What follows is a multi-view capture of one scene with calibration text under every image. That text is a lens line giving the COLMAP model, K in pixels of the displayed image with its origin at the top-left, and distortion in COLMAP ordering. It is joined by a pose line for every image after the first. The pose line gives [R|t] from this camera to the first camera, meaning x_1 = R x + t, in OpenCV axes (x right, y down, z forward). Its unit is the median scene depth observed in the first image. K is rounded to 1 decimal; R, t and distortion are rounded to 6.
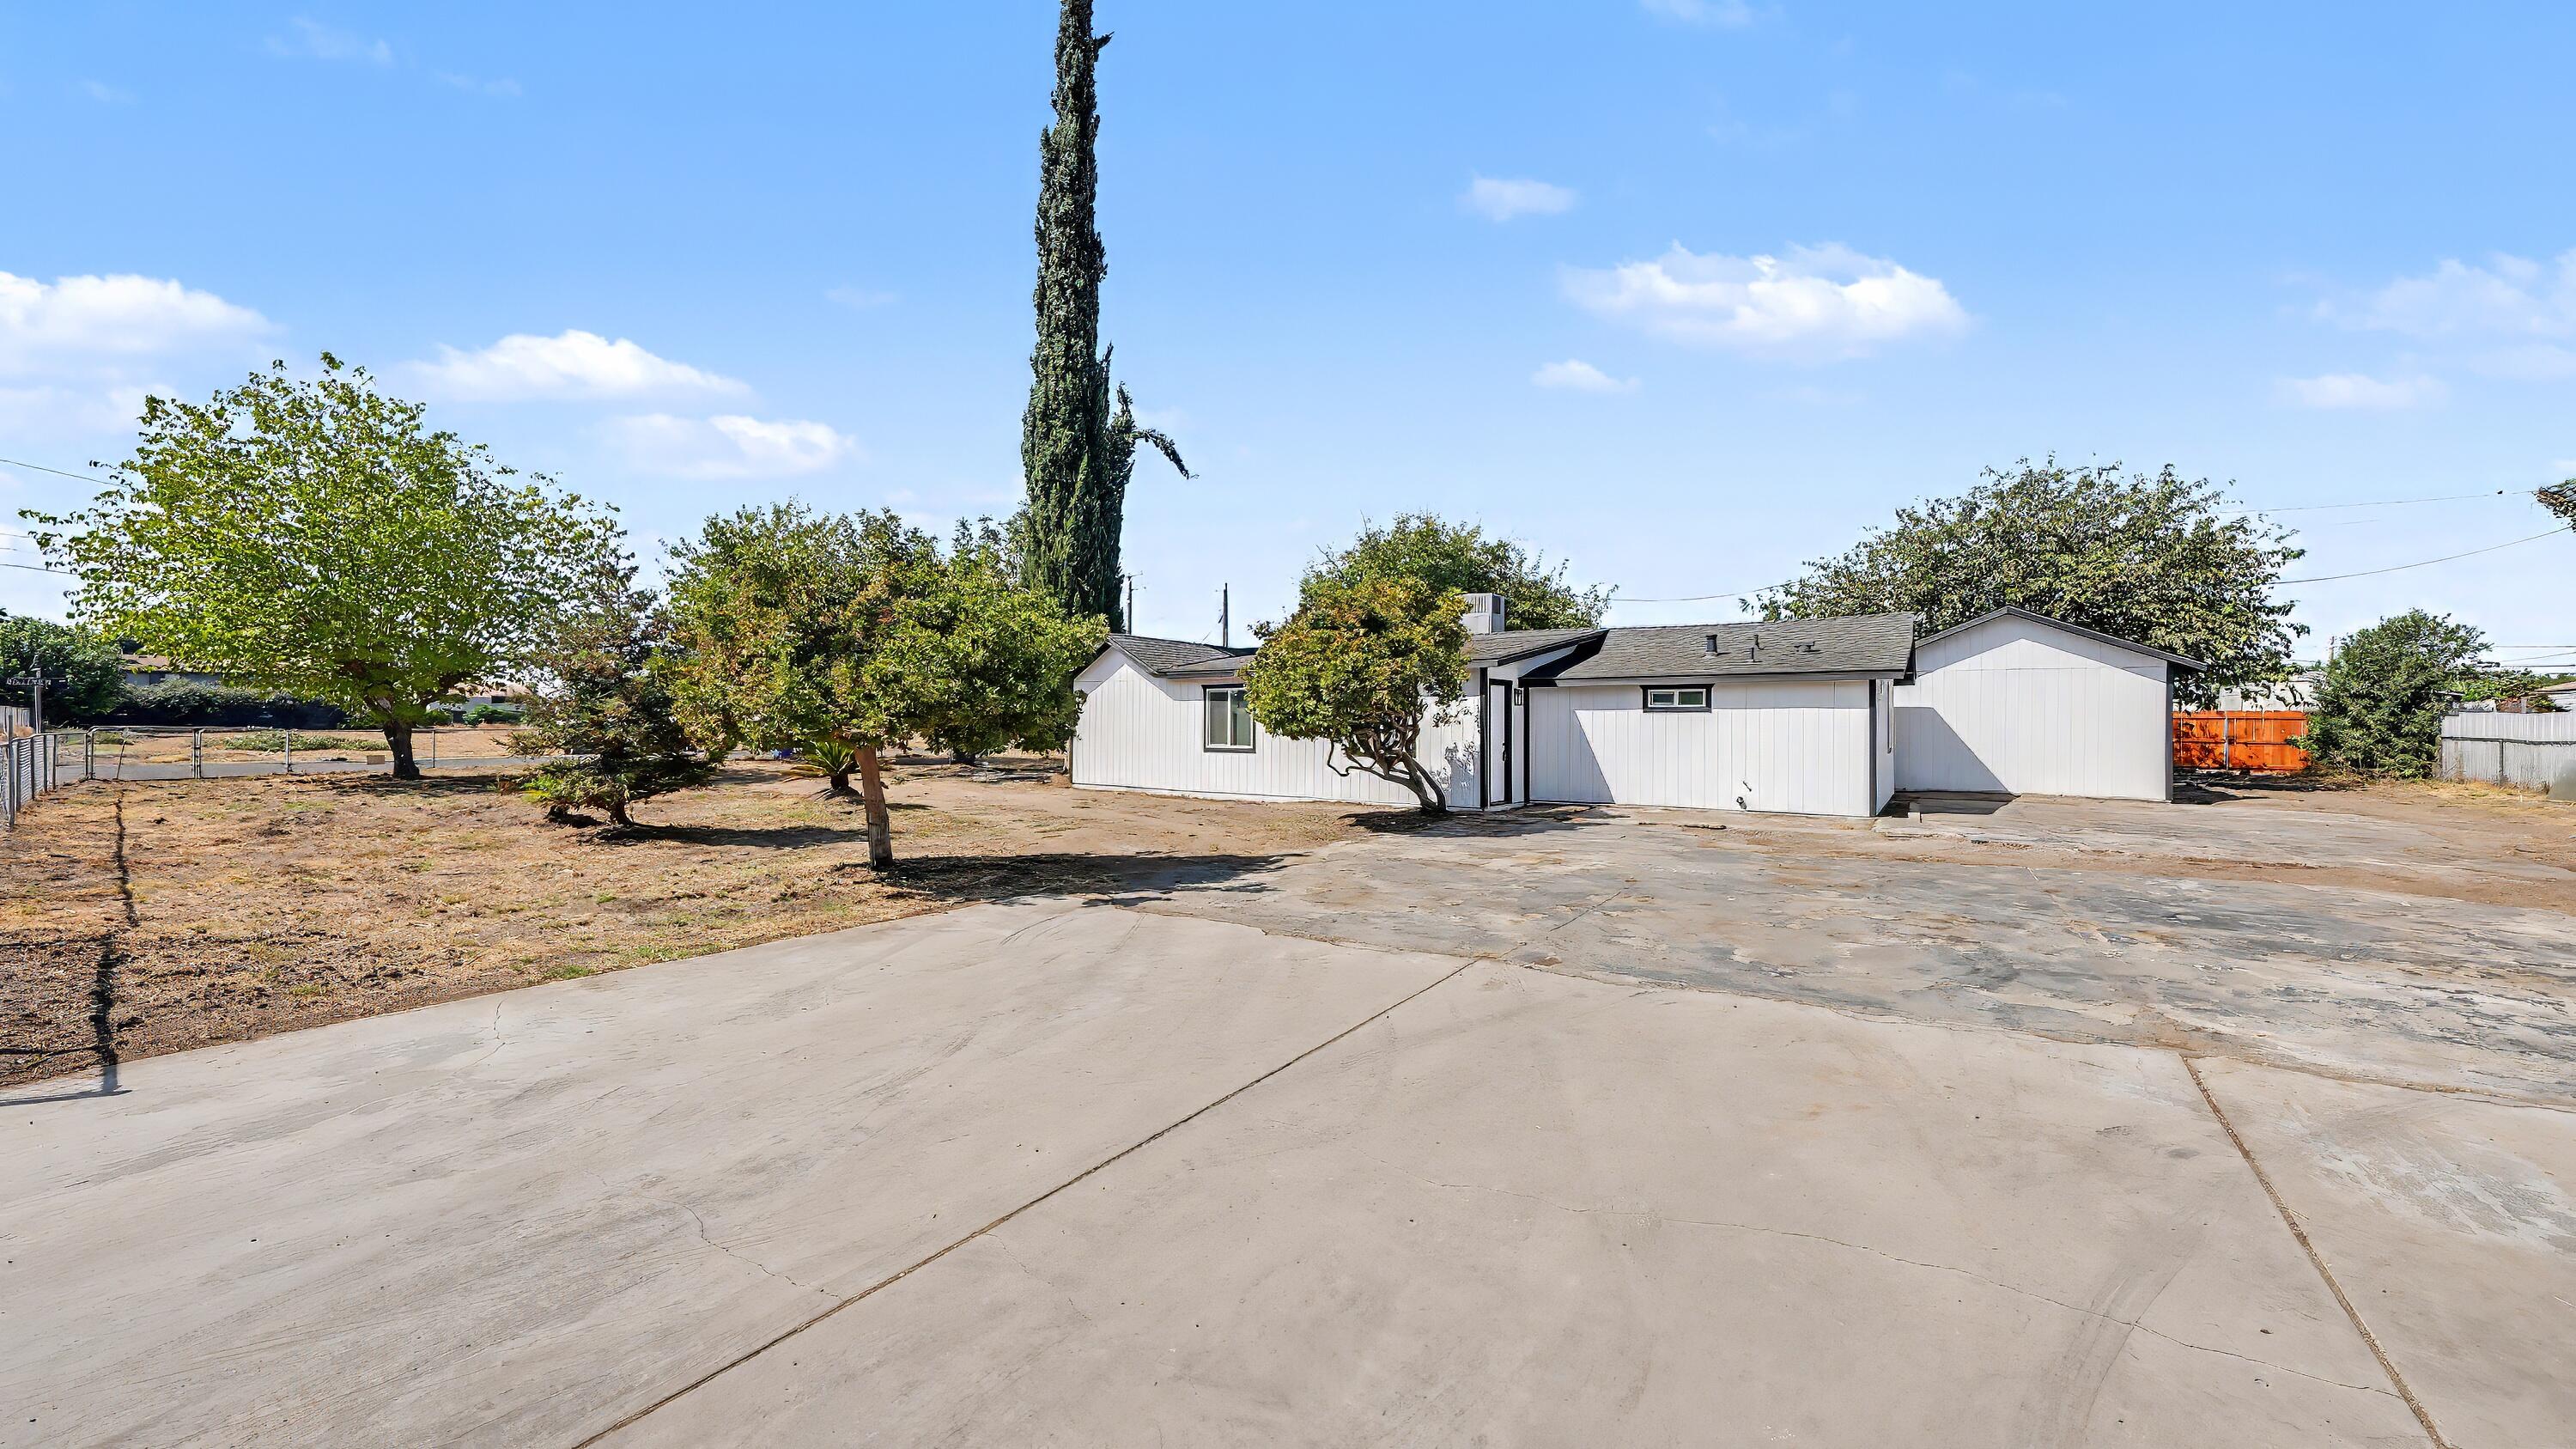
lens RADIAL K [[909.5, 0, 1292.1], [0, 909.5, 731.9], [0, 0, 1]] dist [-0.000502, 0.000141]
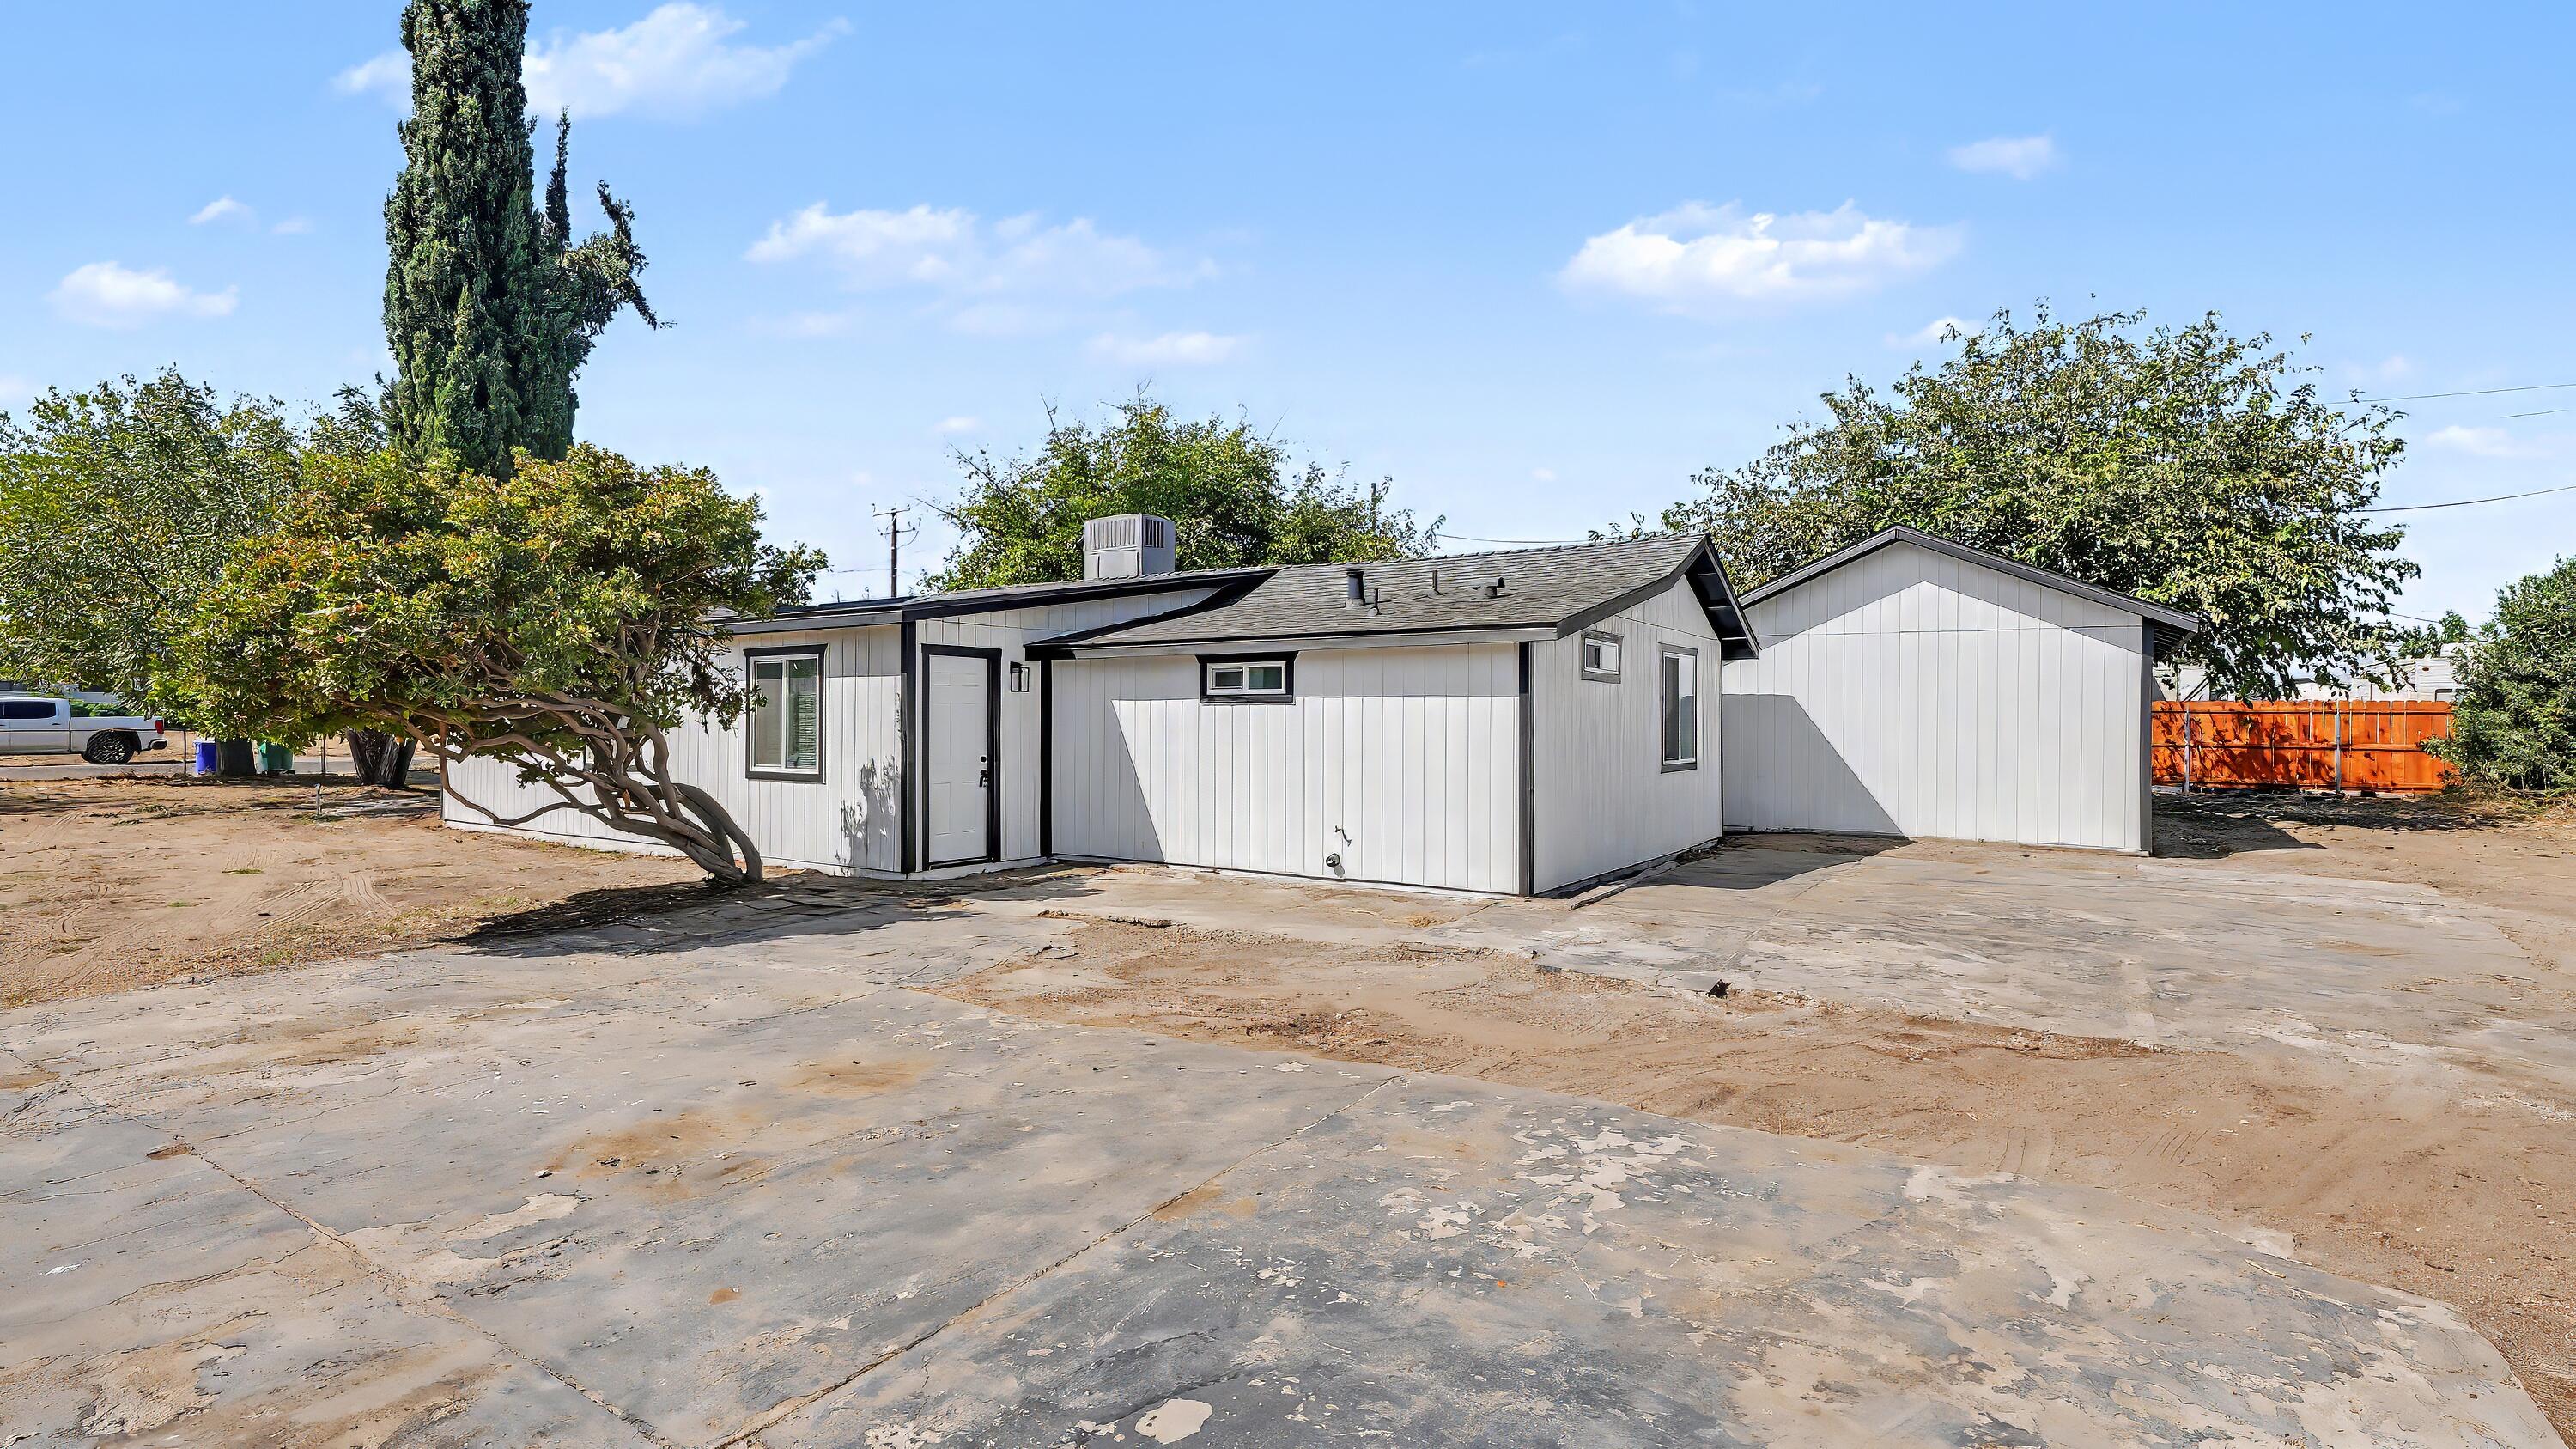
lens RADIAL K [[1188.5, 0, 1275.8], [0, 1188.5, 718.3], [0, 0, 1]] dist [0.014988, -0.000155]
pose [[0.999589, -0.001799, 0.028606, 0.297096], [0.002127, 0.999932, -0.011437, -0.002840], [-0.028584, 0.011493, 0.999525, 0.189206]]
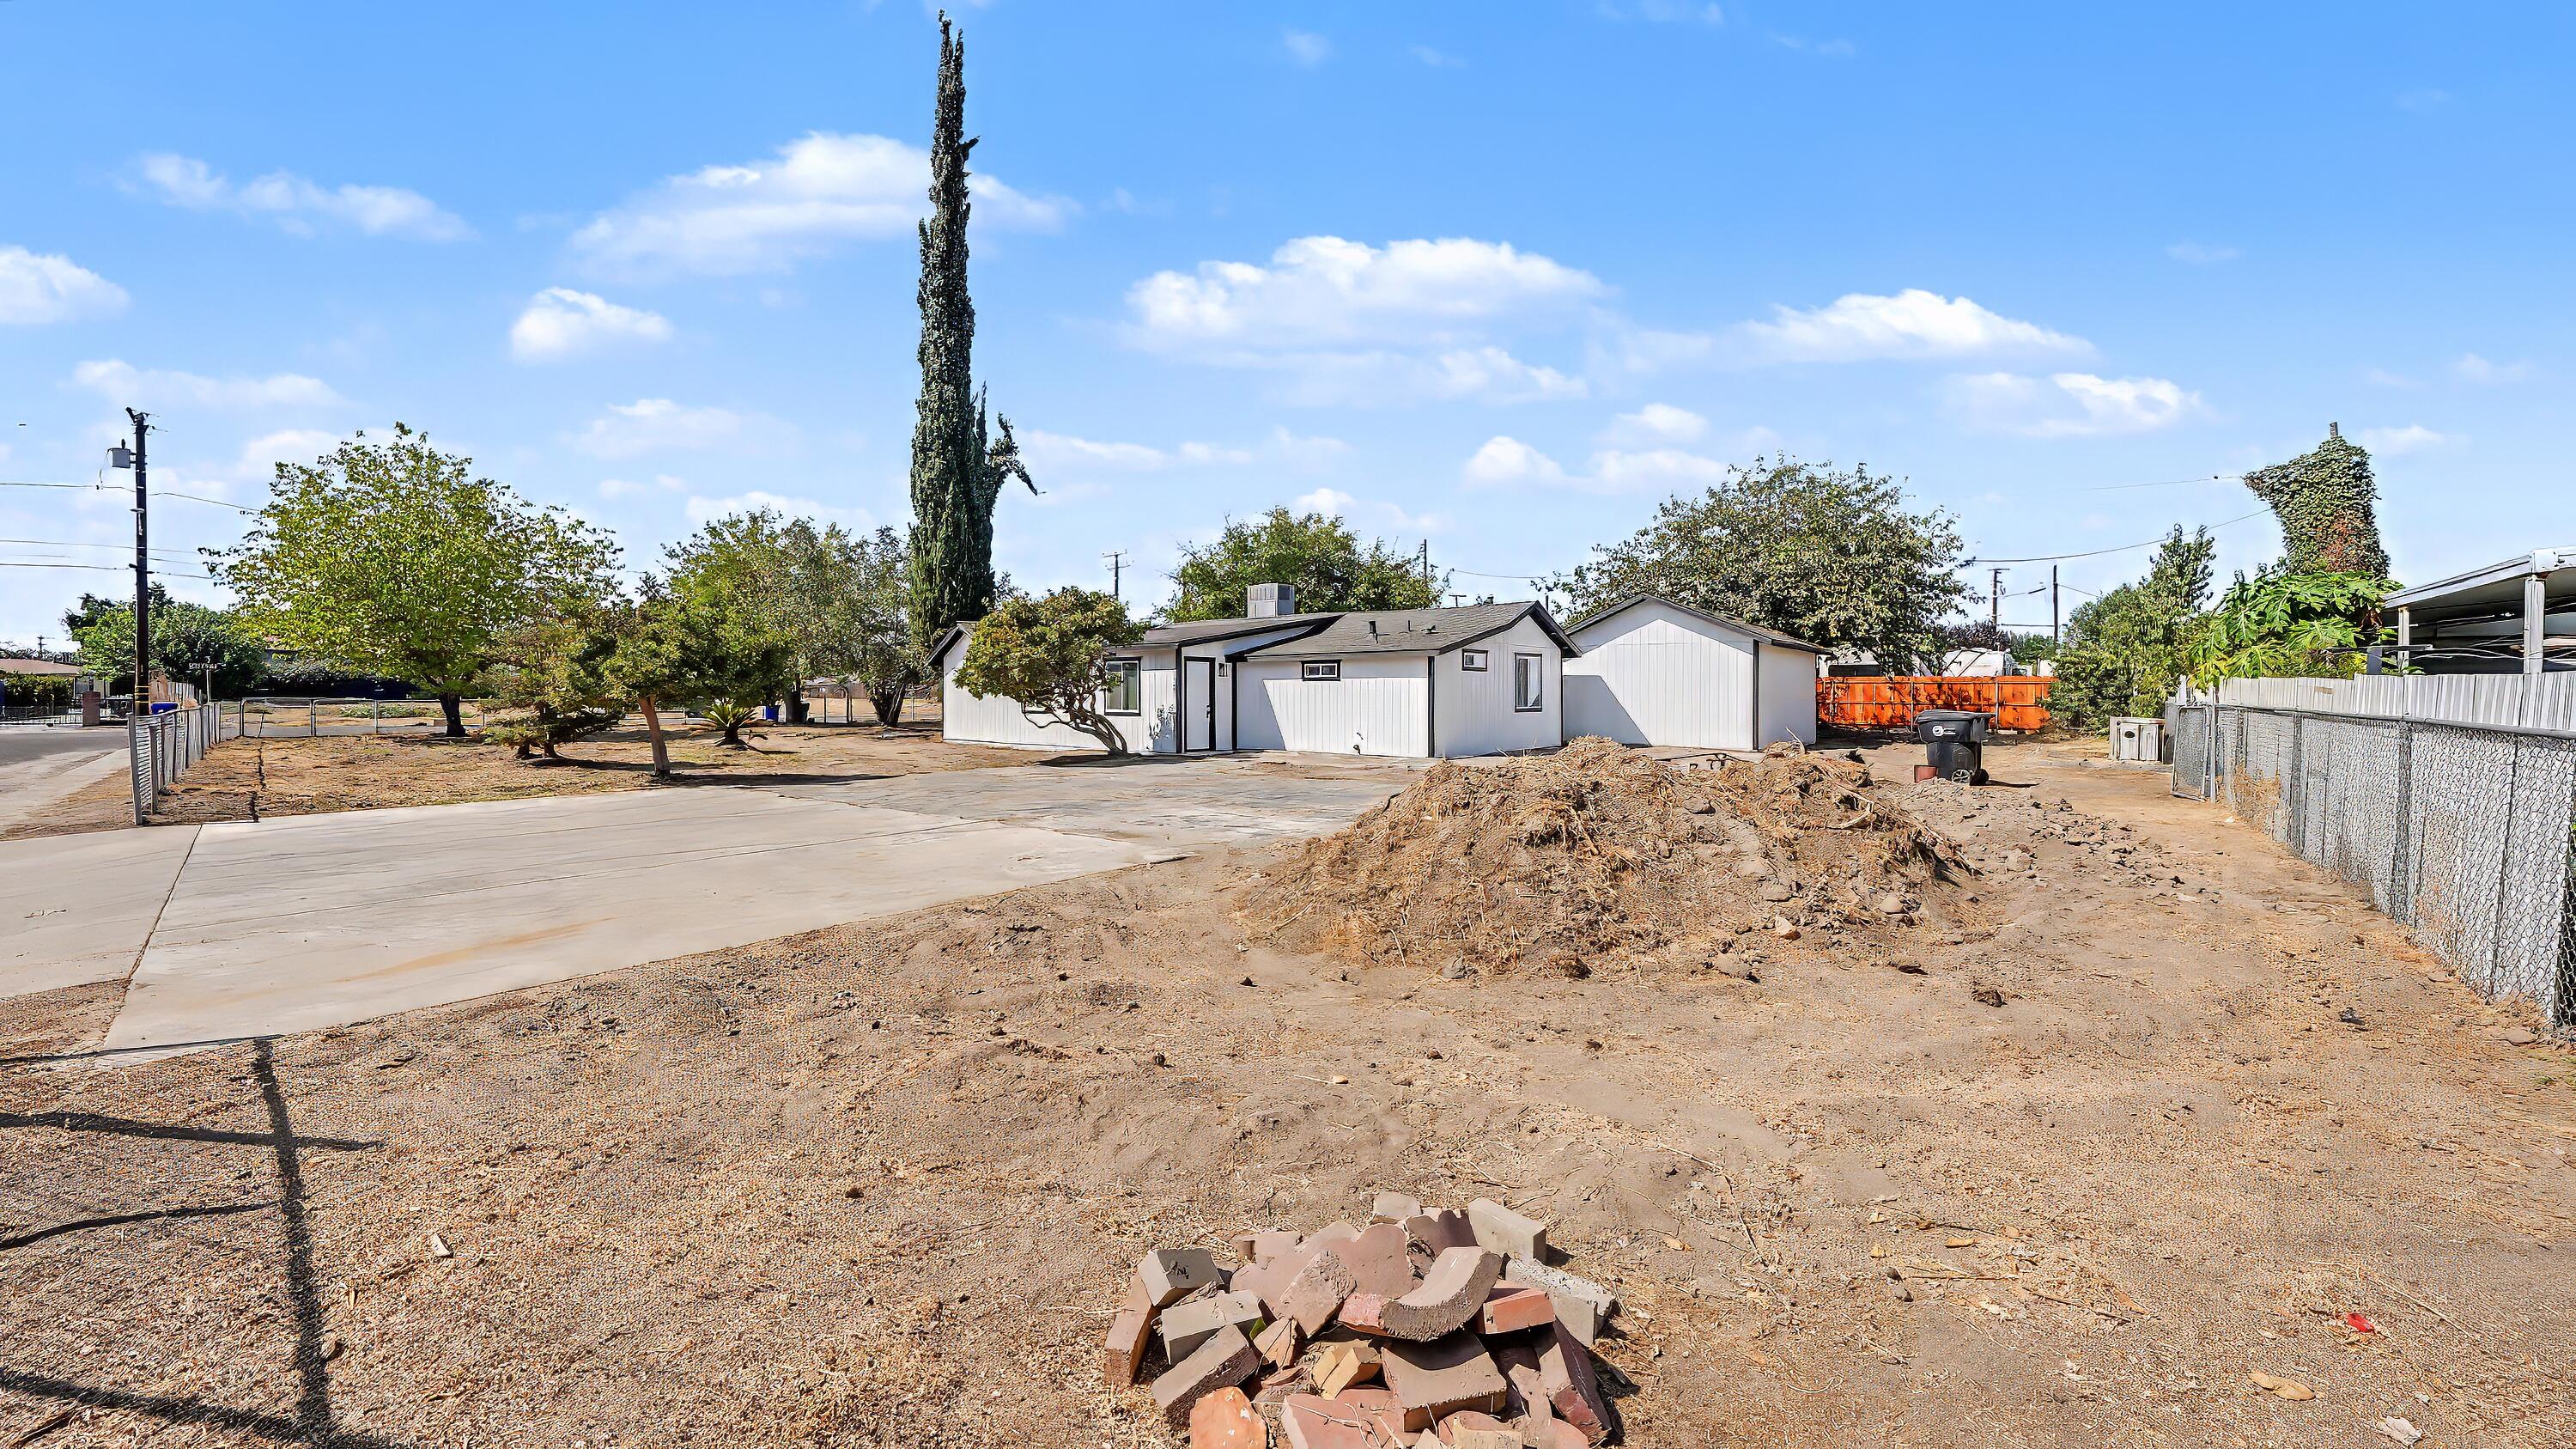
lens RADIAL K [[909.5, 0, 1274.1], [0, 909.5, 707.1], [0, 0, 1]] dist [-0.000502, 0.000141]
pose [[0.995891, -0.004572, -0.090442, 0.335123], [0.005060, 0.999974, 0.005168, 0.006074], [0.090416, -0.005605, 0.995888, -0.218312]]
